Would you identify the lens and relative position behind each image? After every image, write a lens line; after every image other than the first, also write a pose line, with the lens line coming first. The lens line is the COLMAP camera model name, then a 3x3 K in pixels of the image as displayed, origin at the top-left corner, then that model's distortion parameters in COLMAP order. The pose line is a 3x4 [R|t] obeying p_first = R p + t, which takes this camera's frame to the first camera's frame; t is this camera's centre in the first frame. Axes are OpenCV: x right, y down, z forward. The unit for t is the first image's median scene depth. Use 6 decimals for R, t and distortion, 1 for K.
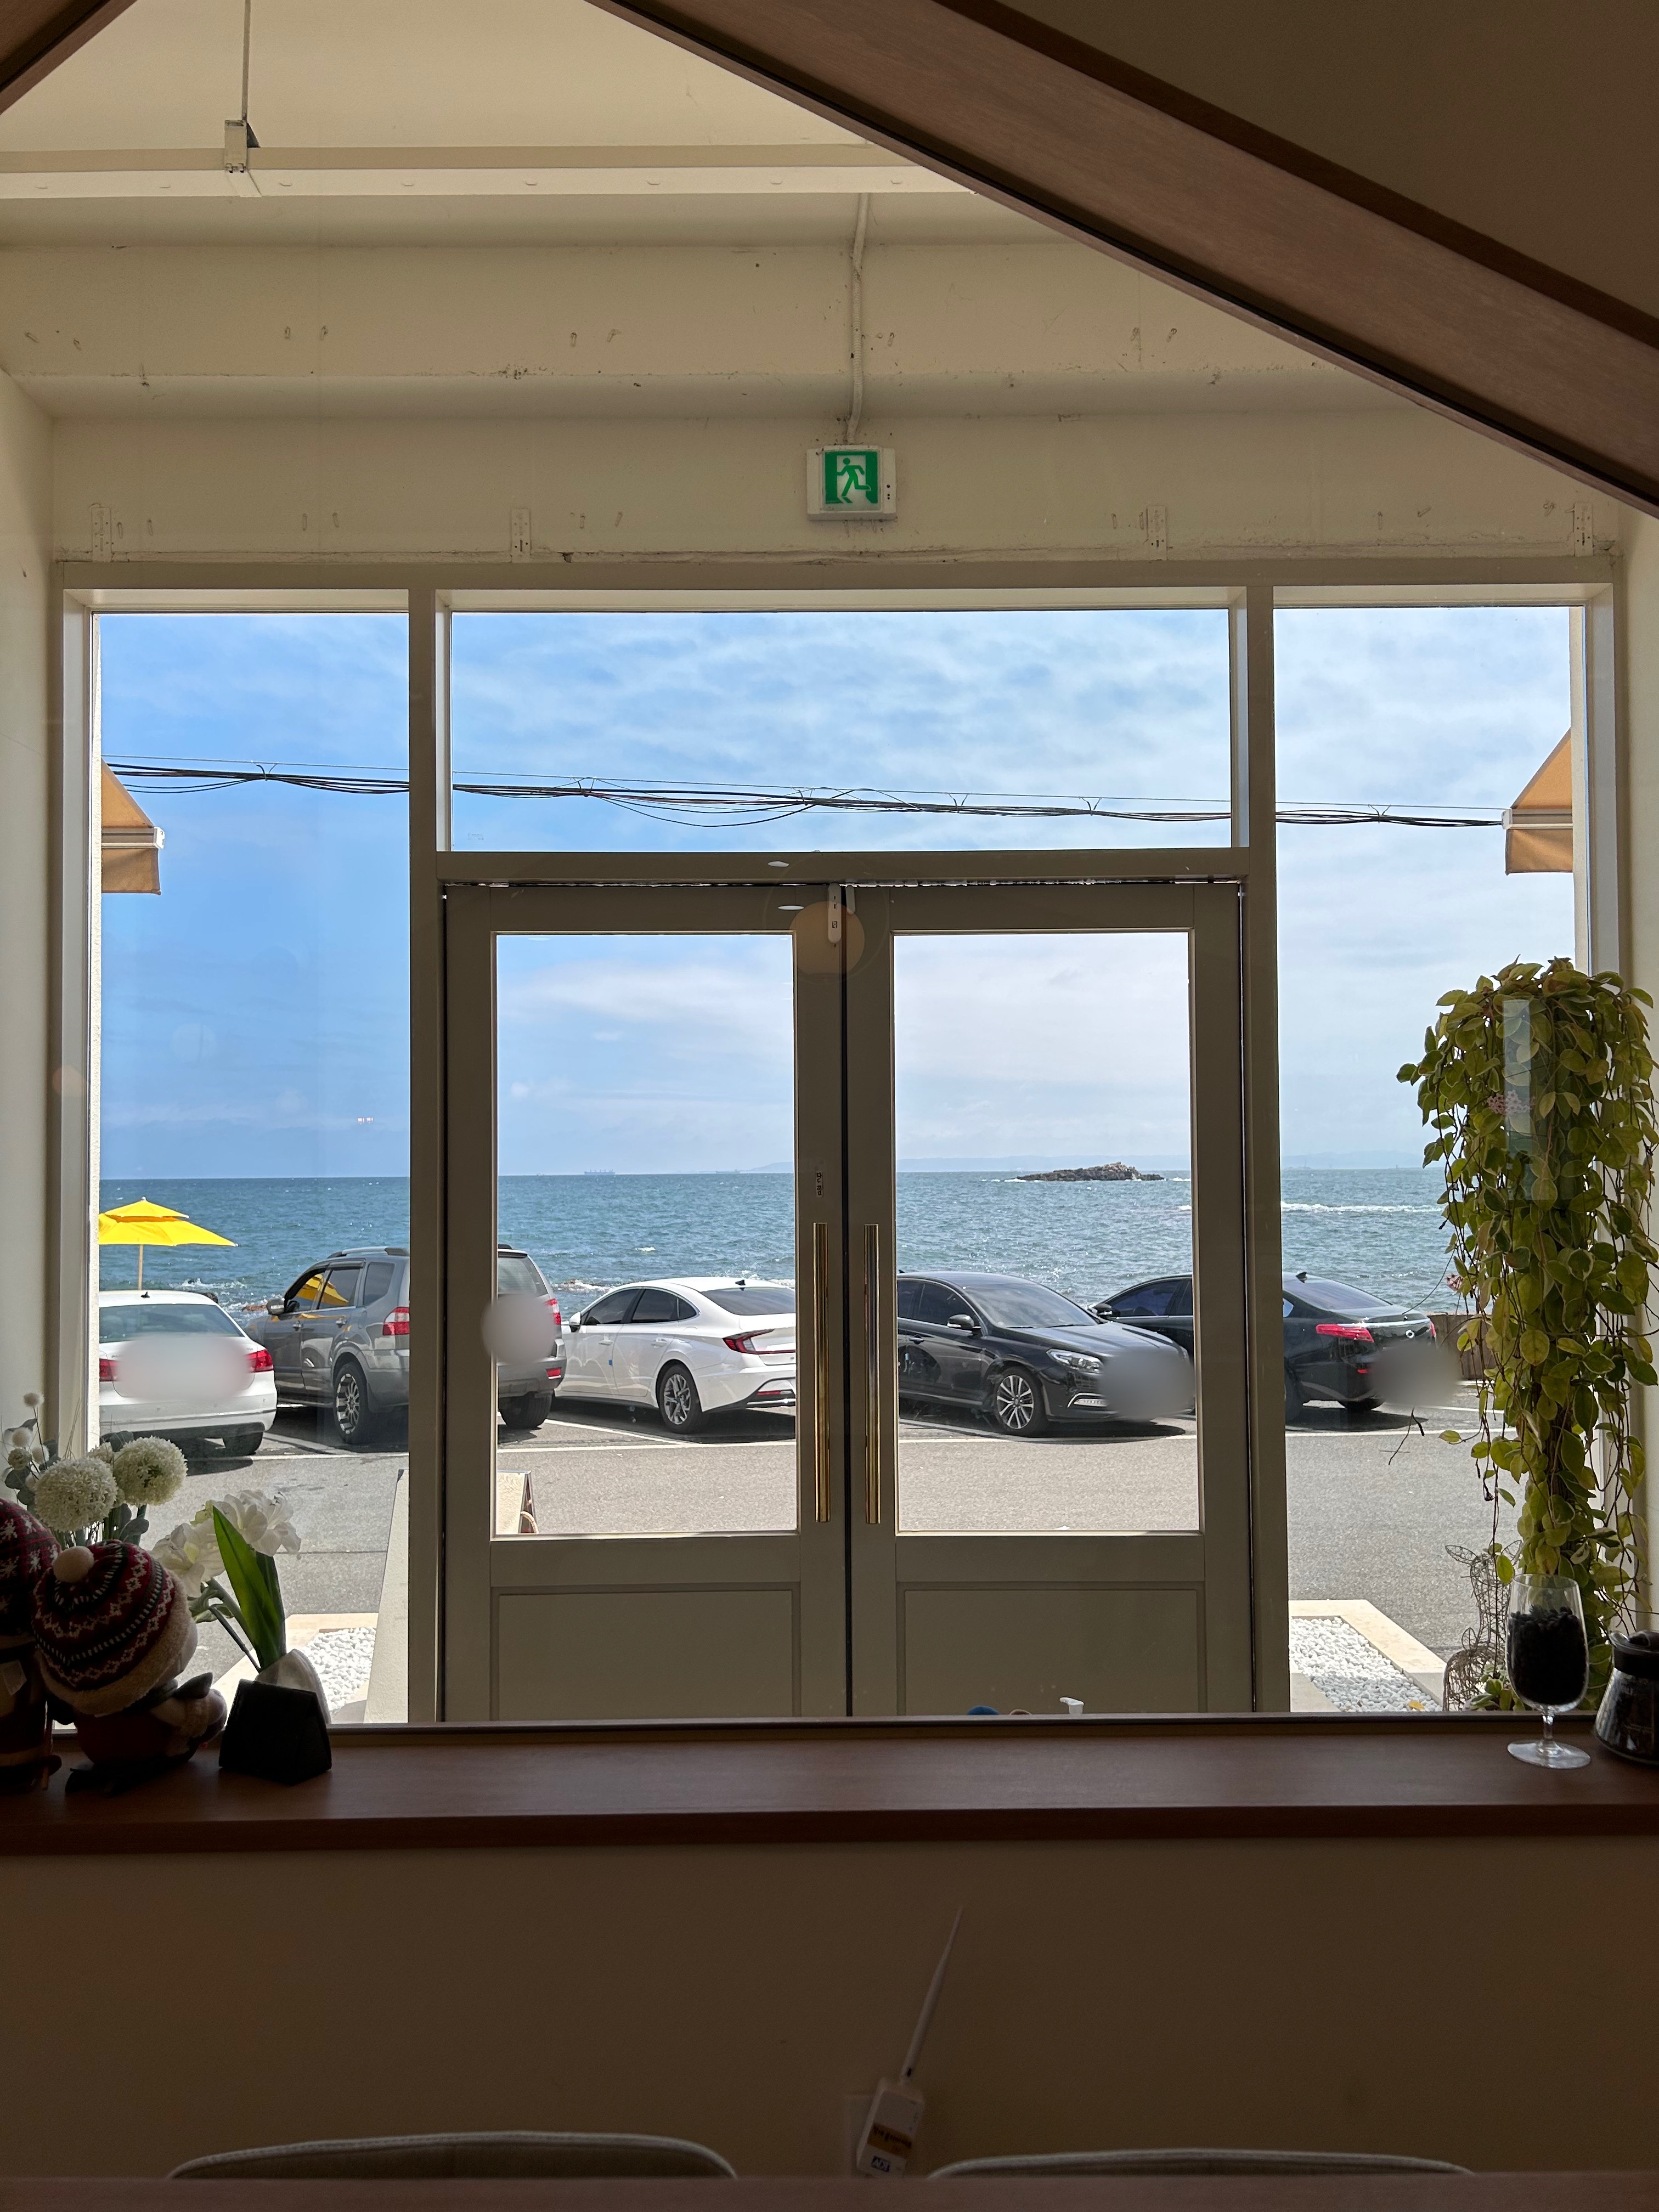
lens RADIAL K [[1666.4, 0, 829.5], [0, 1666.4, 1106.0], [0, 0, 1]] dist [0.121530, -0.261826]
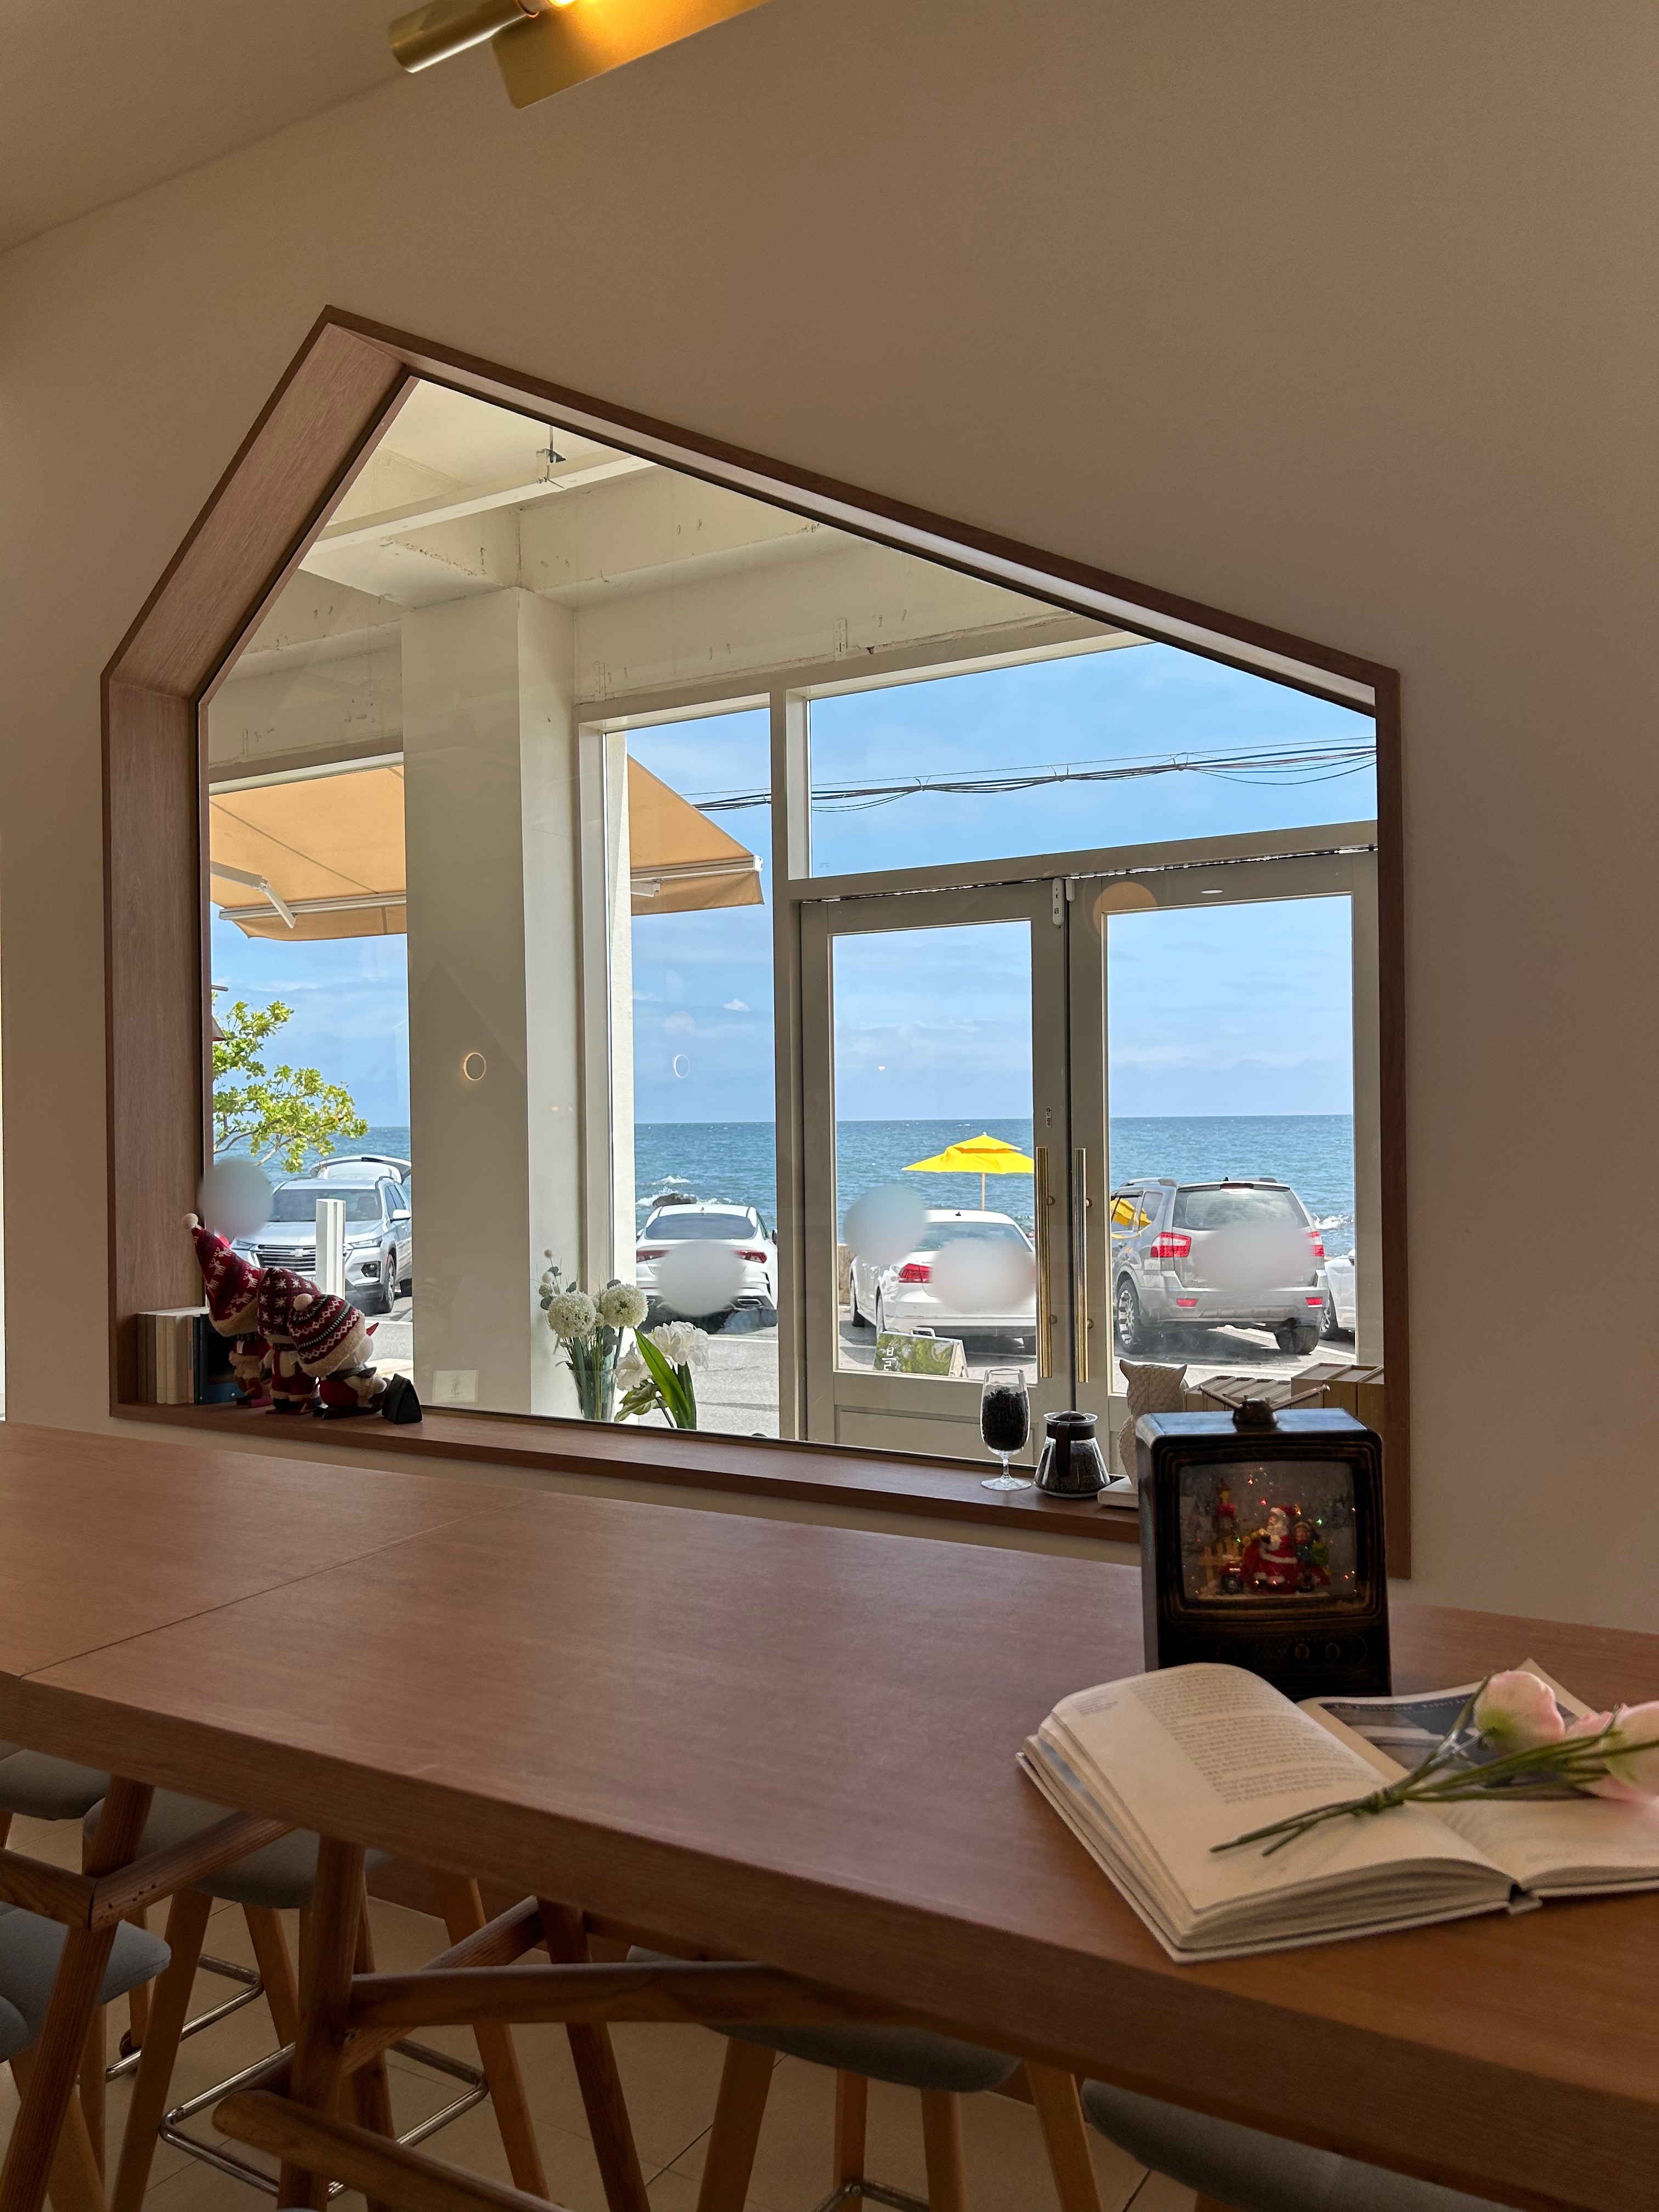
lens RADIAL K [[1666.4, 0, 829.5], [0, 1666.4, 1106.0], [0, 0, 1]] dist [0.121530, -0.261826]
pose [[0.851037, -0.006554, -0.525064, 0.516251], [0.025867, 0.999231, 0.029453, -0.003102], [0.524468, -0.038647, 0.850553, -0.169323]]
